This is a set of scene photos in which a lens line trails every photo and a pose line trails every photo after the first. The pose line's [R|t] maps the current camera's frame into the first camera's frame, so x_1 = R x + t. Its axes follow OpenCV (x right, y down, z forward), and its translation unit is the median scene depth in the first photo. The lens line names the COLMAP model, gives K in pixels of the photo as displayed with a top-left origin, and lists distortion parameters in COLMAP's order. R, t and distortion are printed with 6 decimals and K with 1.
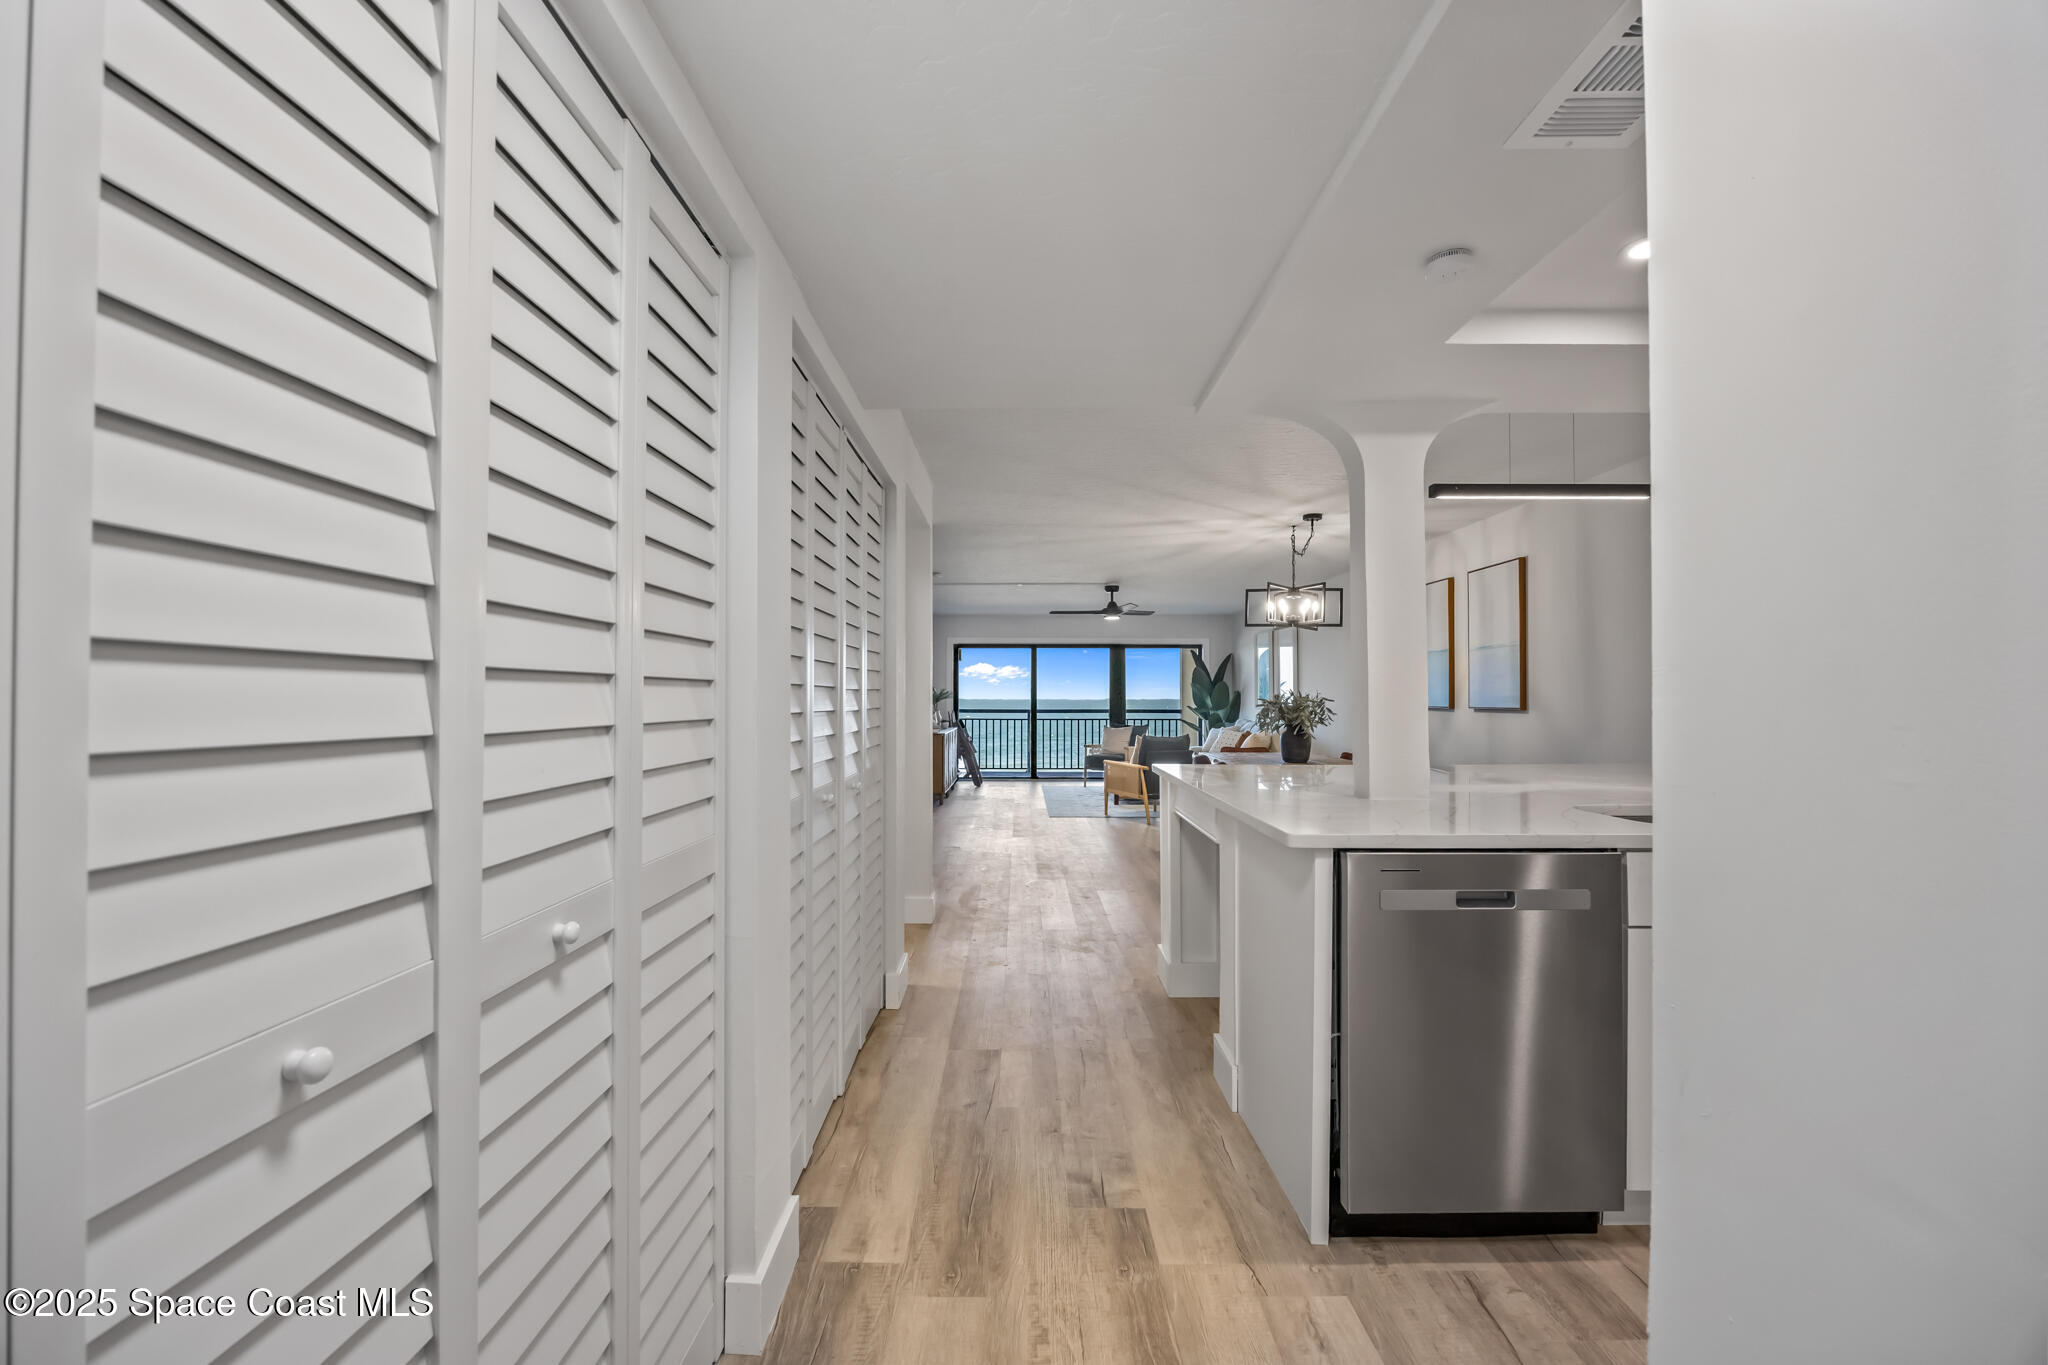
lens RADIAL K [[860.7, 0, 1013.4], [0, 860.7, 685.4], [0, 0, 1]] dist [-0.014126, 0.000629]
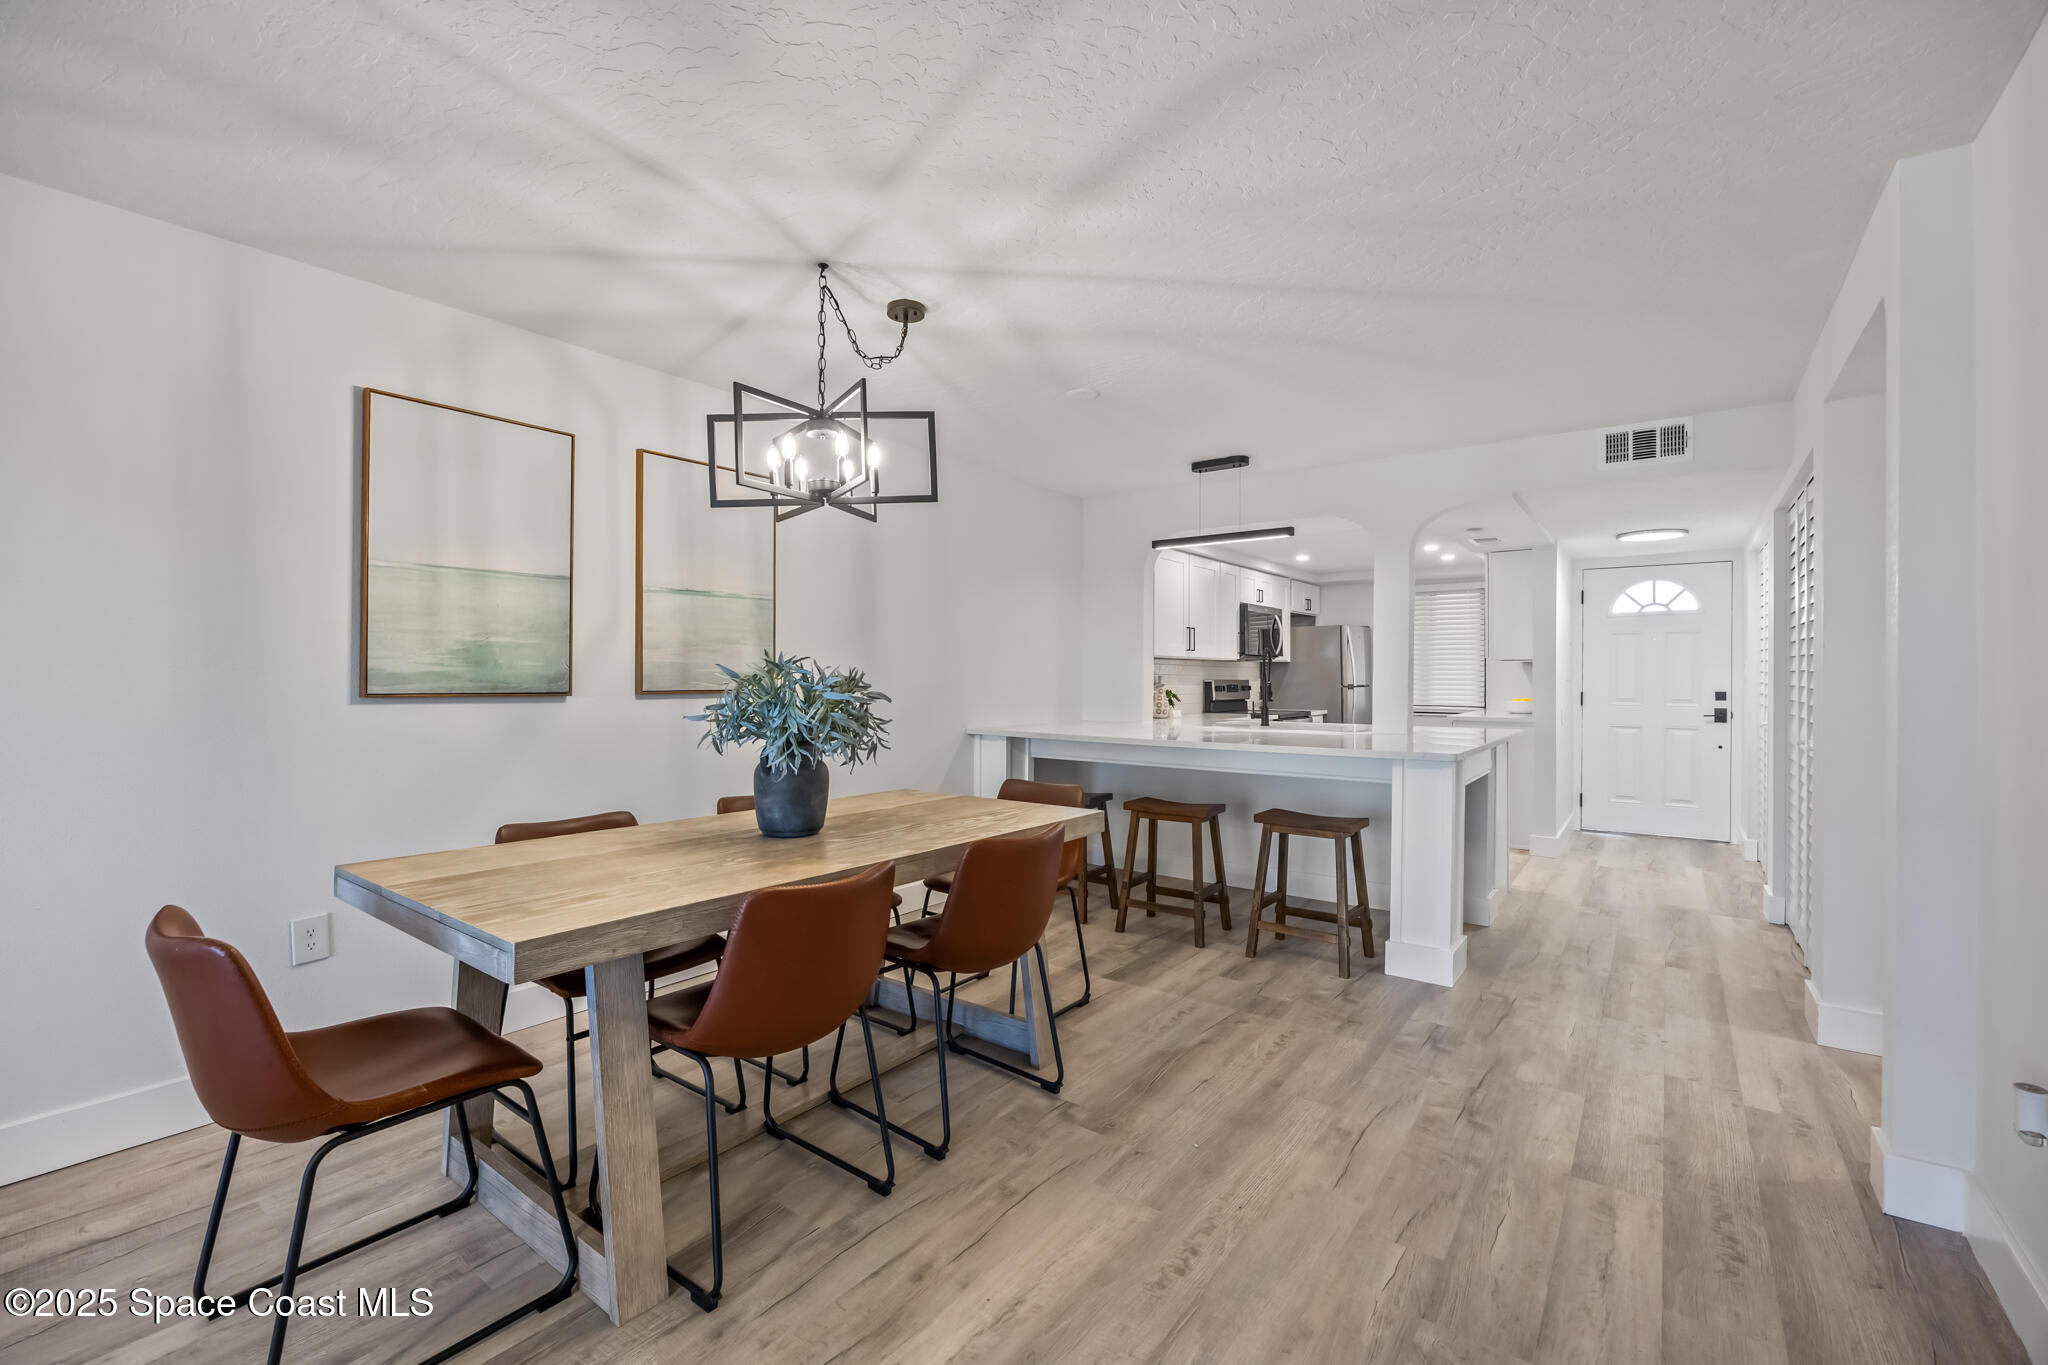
lens RADIAL K [[860.7, 0, 1025.7], [0, 860.7, 657.5], [0, 0, 1]] dist [-0.014126, 0.000629]
pose [[-0.806265, 0.012012, 0.591432, -0.002549], [-0.010355, 0.999354, -0.034412, 0.022406], [-0.591463, -0.033869, -0.805620, 1.416139]]
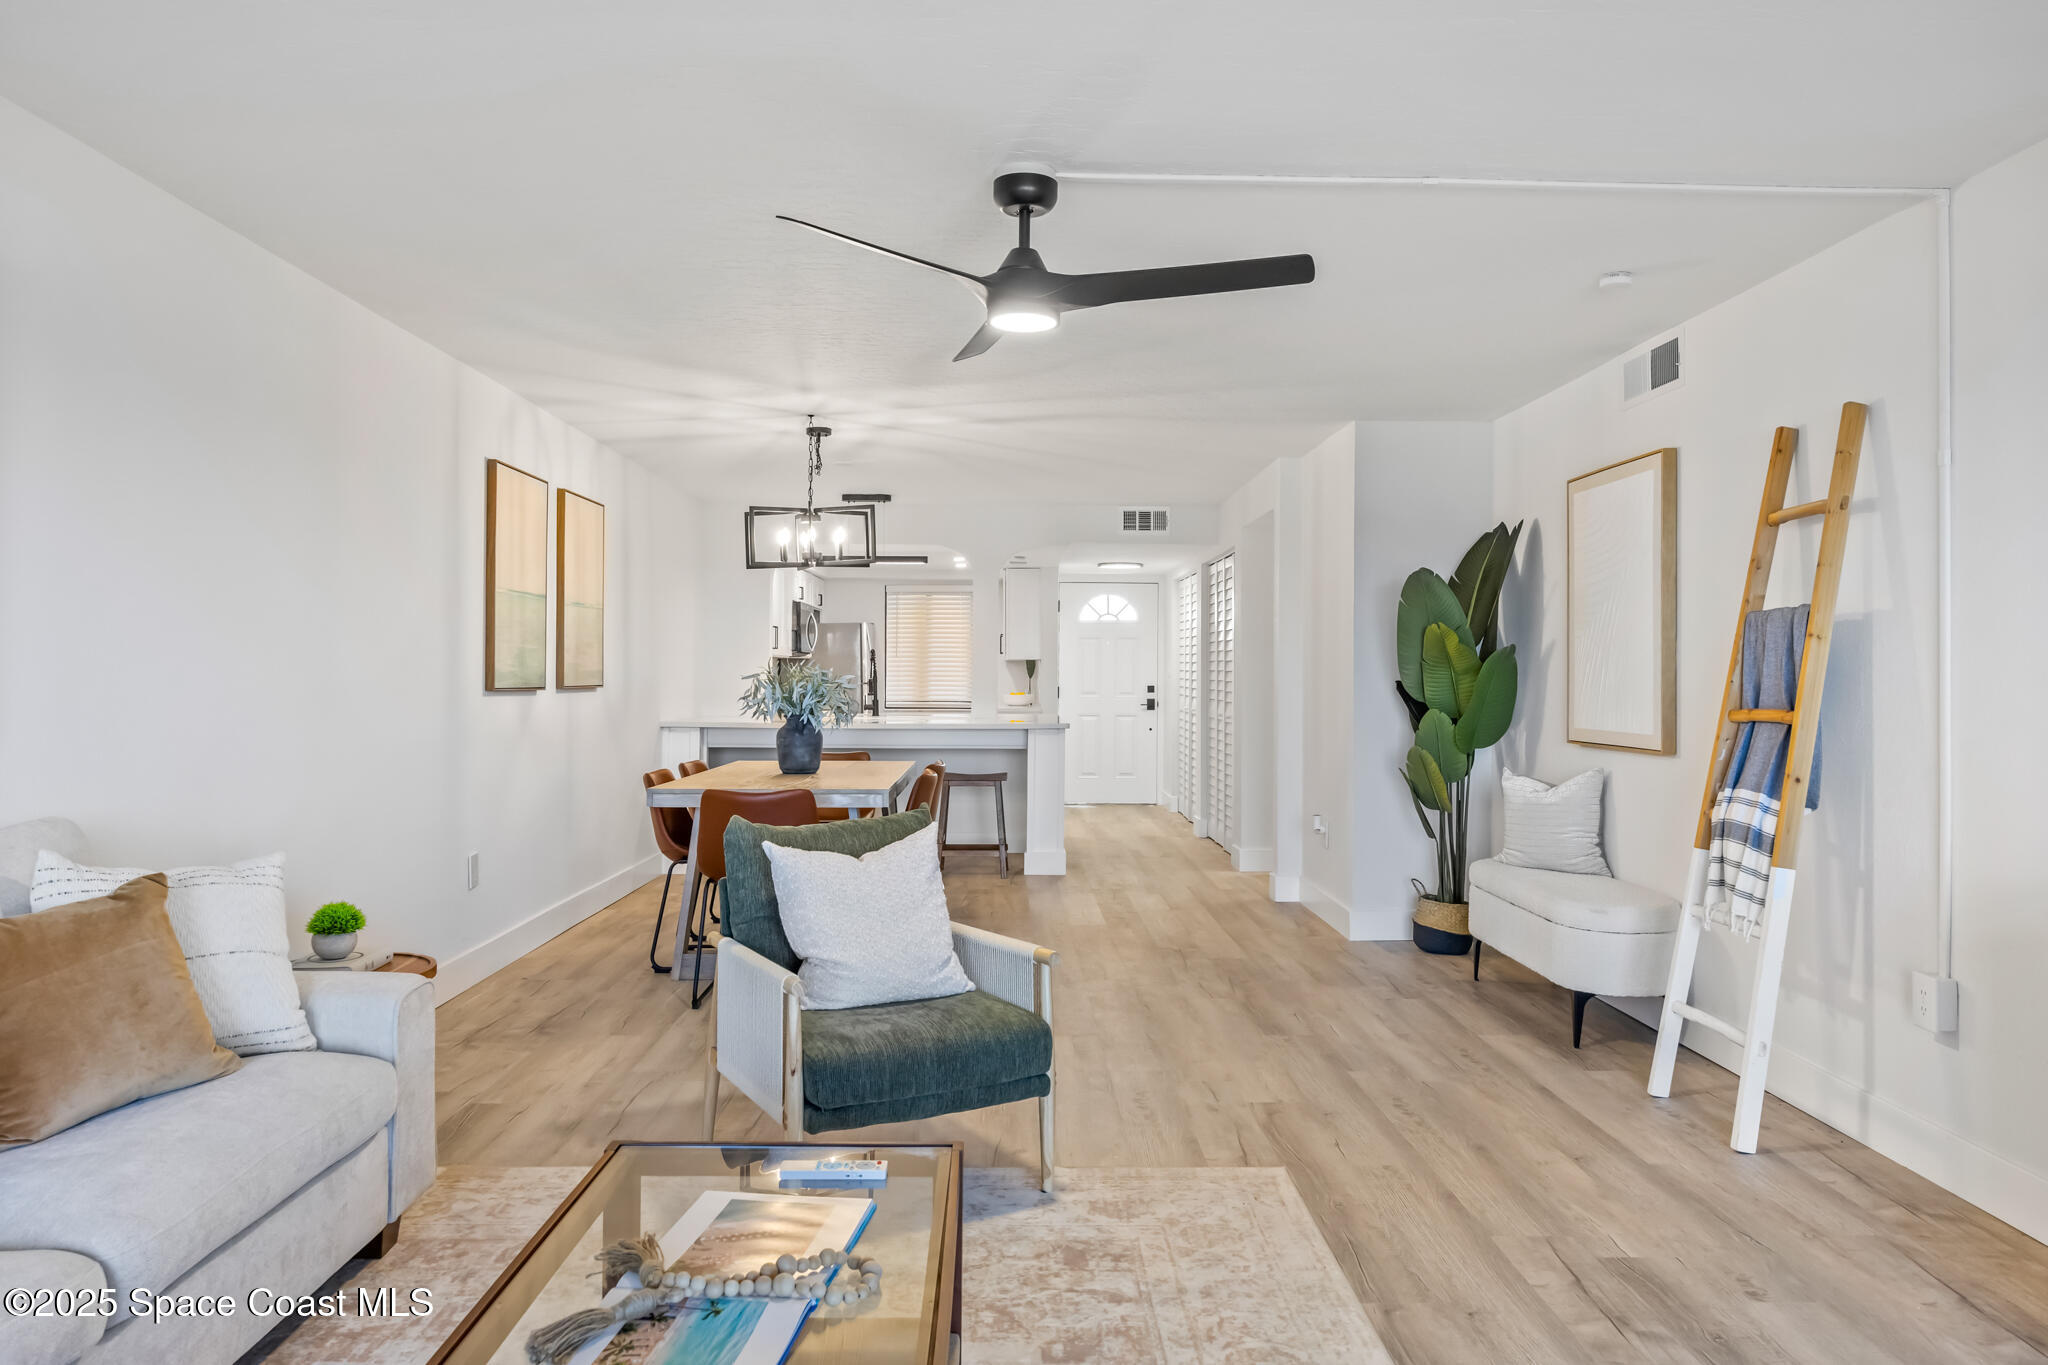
lens RADIAL K [[1358.3, 0, 1039.1], [0, 1358.3, 649.4], [0, 0, 1]] dist [-0.010440, 0.004797]
pose [[-0.999315, -0.002572, -0.036931, 0.216373], [-0.001357, 0.999458, -0.032898, 0.034657], [0.036996, -0.032826, -0.998776, 2.325731]]
